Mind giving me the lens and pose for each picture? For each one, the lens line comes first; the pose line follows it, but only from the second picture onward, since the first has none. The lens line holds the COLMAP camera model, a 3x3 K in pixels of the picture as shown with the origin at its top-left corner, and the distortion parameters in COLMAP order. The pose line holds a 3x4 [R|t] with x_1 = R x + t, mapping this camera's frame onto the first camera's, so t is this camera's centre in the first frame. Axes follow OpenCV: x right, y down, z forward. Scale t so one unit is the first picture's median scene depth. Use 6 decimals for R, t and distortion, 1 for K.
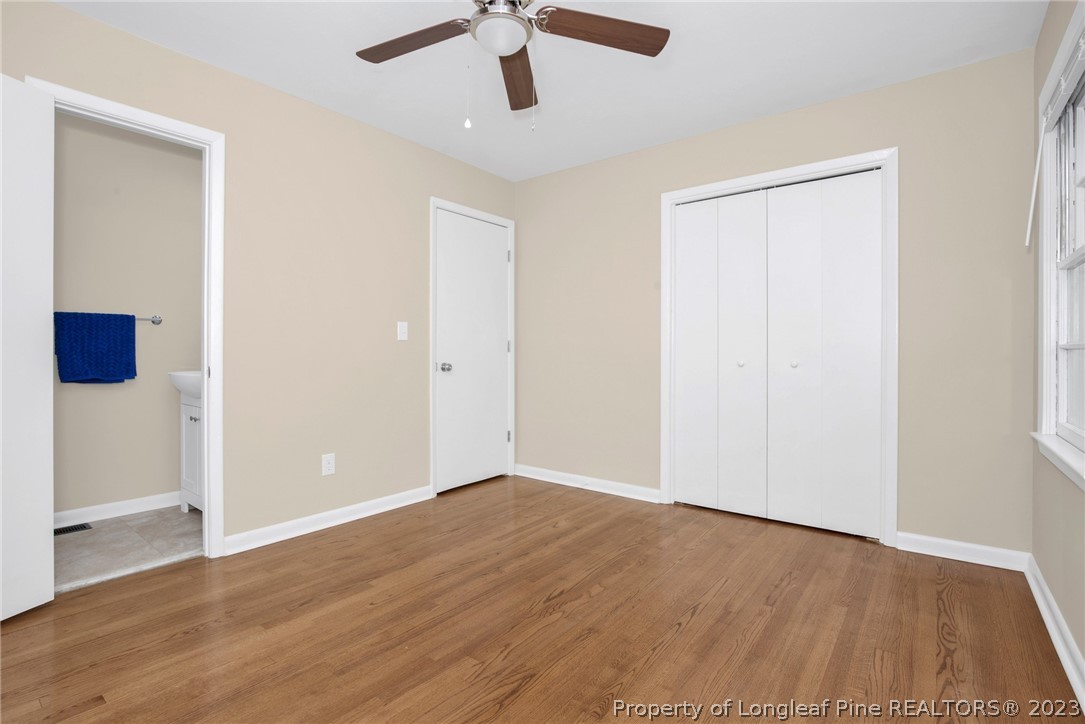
lens RADIAL K [[517.9, 0, 544.4], [0, 517.9, 356.4], [0, 0, 1]] dist [0.000064, 0.002644]
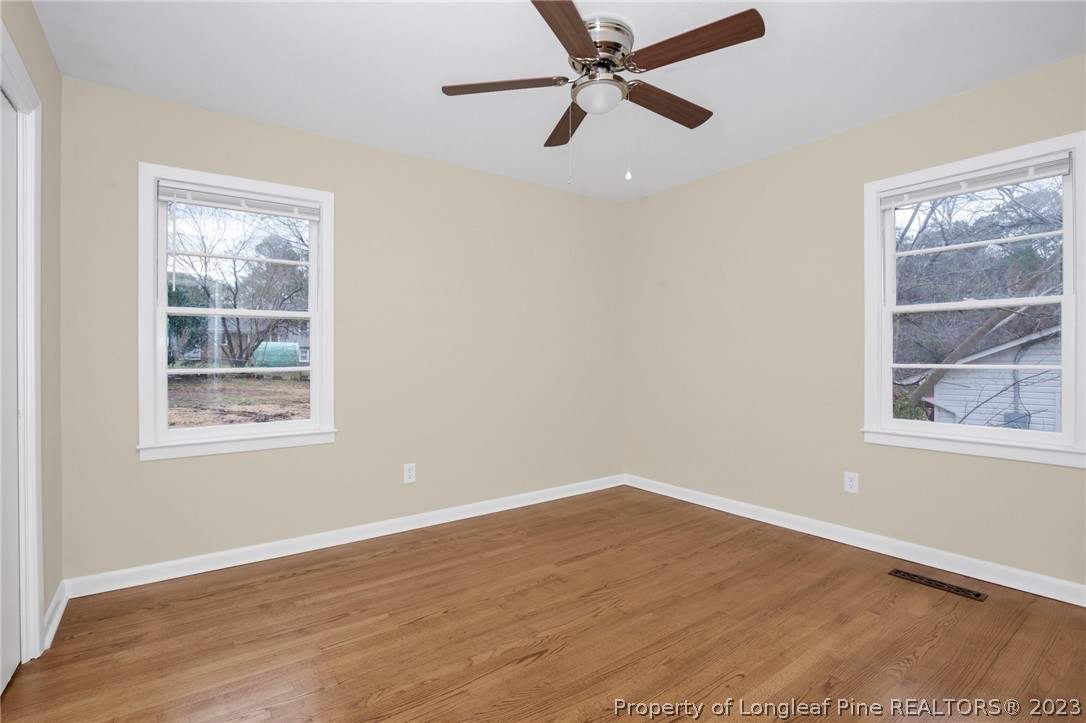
lens RADIAL K [[518.4, 0, 541.0], [0, 518.4, 358.1], [0, 0, 1]] dist [0.000064, 0.002644]
pose [[-0.961006, 0.000979, 0.276527, -0.266442], [0.003087, 0.999969, 0.007189, -0.061515], [-0.276512, 0.007763, -0.960979, 2.041832]]
